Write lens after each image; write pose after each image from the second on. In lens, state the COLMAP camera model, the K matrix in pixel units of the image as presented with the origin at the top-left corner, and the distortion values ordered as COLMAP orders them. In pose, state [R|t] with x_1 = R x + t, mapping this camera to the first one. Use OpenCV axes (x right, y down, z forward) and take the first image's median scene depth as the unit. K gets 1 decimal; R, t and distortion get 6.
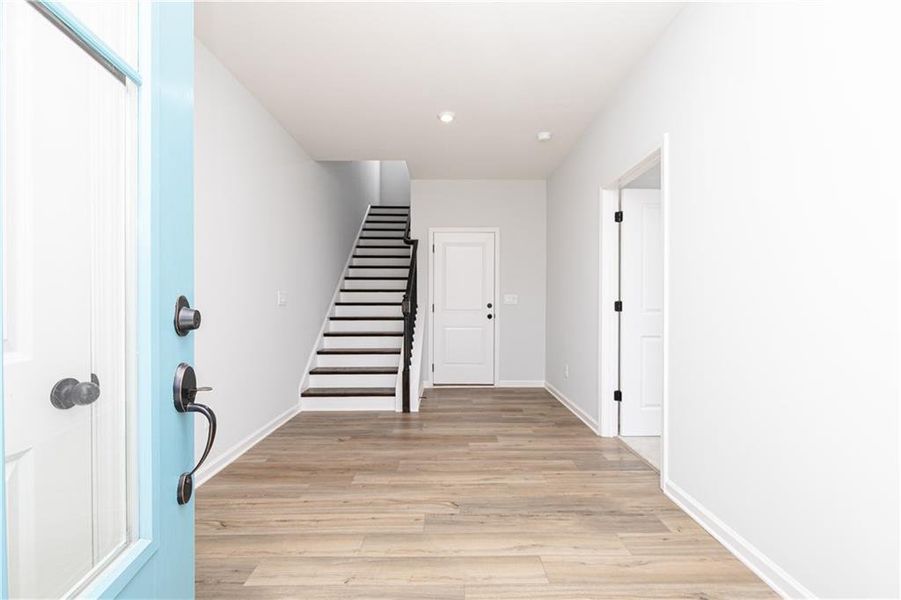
lens RADIAL K [[422.1, 0, 445.1], [0, 422.1, 306.0], [0, 0, 1]] dist [0.008617, -0.000038]
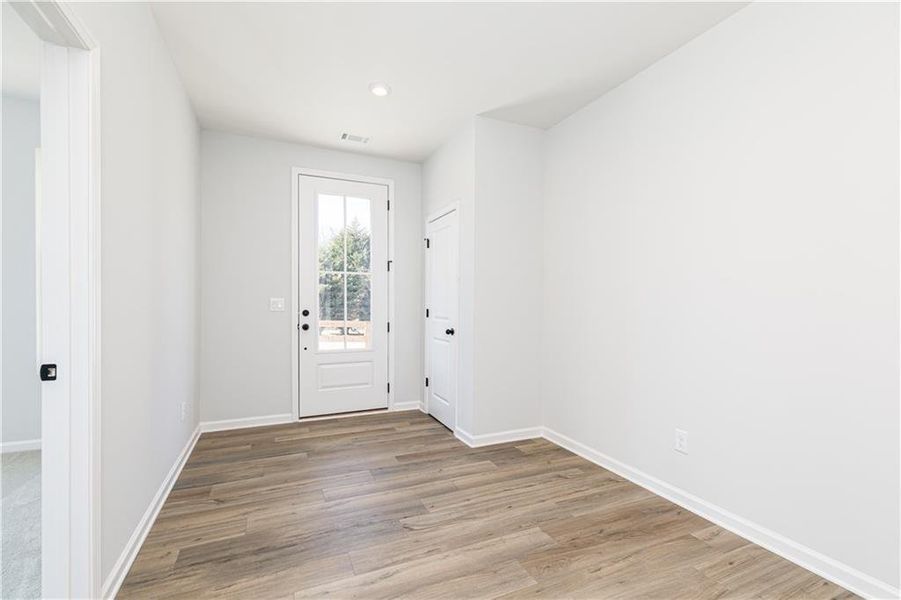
lens RADIAL K [[422.1, 0, 445.1], [0, 422.1, 306.0], [0, 0, 1]] dist [0.008617, -0.000038]
pose [[-0.920450, -0.005724, -0.390818, 0.336110], [-0.013535, 0.999760, 0.017235, -0.046253], [0.390625, 0.021154, -0.920307, 1.985764]]
